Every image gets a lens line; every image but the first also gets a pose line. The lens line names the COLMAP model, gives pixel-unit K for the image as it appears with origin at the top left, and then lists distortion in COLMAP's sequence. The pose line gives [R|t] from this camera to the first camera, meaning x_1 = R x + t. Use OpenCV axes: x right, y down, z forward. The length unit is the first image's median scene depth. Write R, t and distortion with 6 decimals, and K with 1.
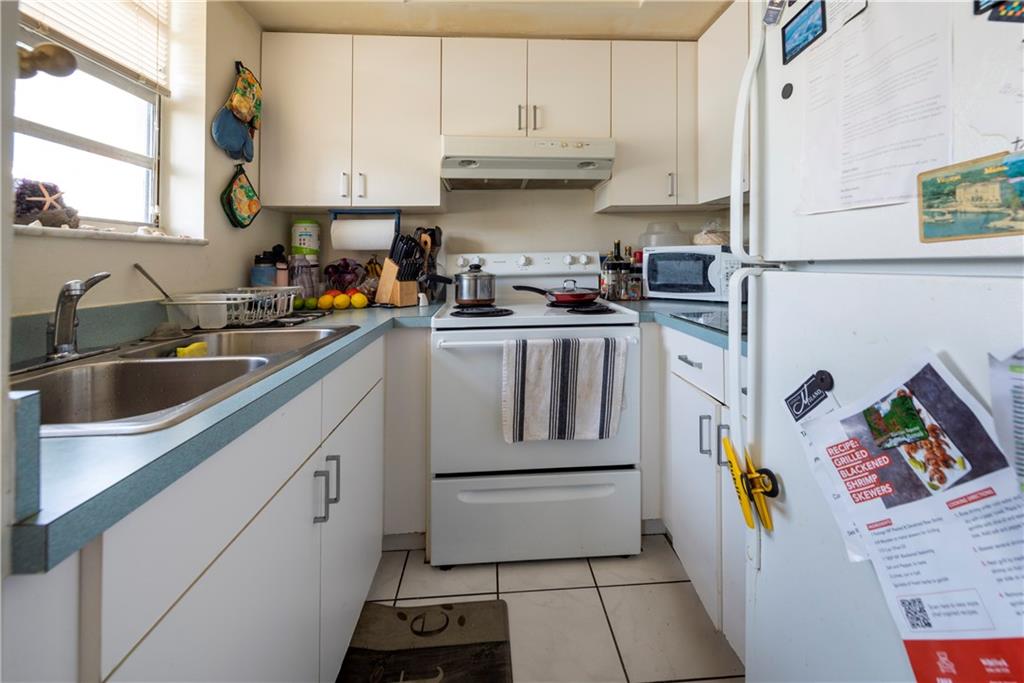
lens RADIAL K [[427.9, 0, 516.5], [0, 427.9, 263.0], [0, 0, 1]] dist [0.001814, -0.000270]
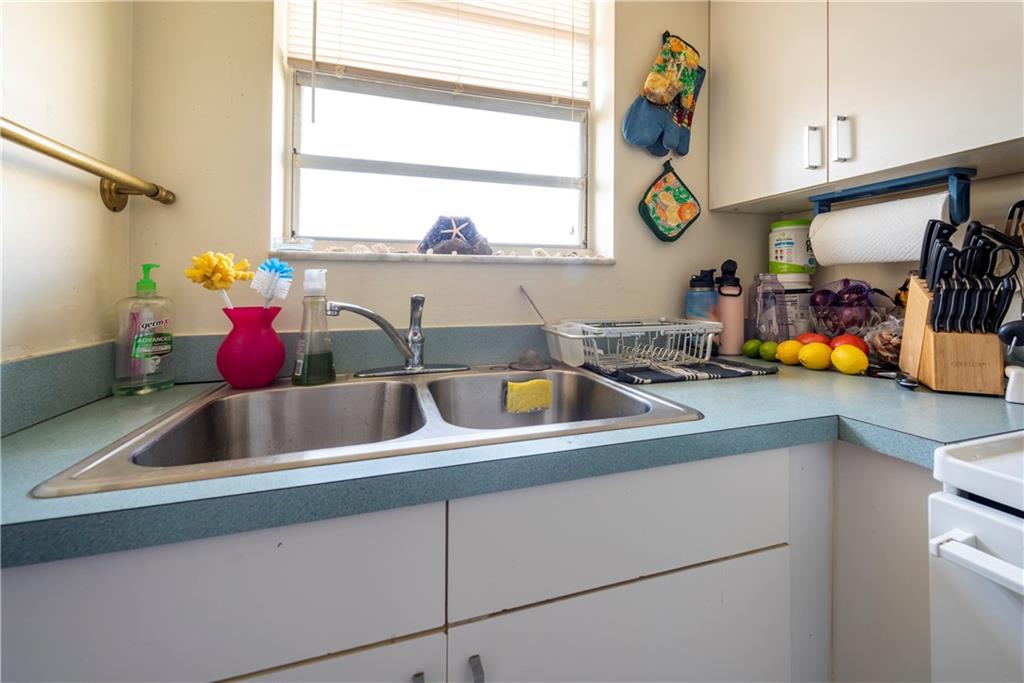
lens RADIAL K [[417.9, 0, 515.1], [0, 417.9, 285.3], [0, 0, 1]] dist [-0.000133, -0.000105]
pose [[0.241711, 0.006564, -0.970326, 0.033400], [-0.004531, 0.999974, 0.005636, -0.003971], [0.970338, 0.003035, 0.241734, 0.516378]]
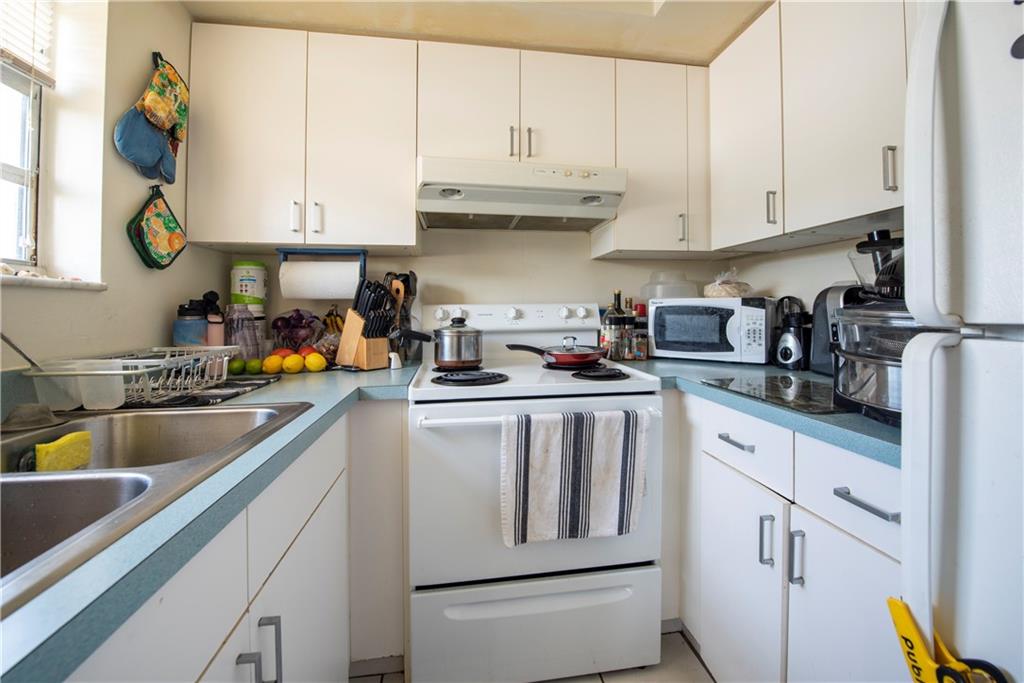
lens RADIAL K [[422.1, 0, 501.6], [0, 422.1, 328.1], [0, 0, 1]] dist [-0.026533, -0.000145]
pose [[0.998594, 0.006131, 0.052654, -0.065745], [-0.007955, 0.999373, 0.034501, -0.006333], [-0.052409, -0.034871, 0.998017, 0.215421]]
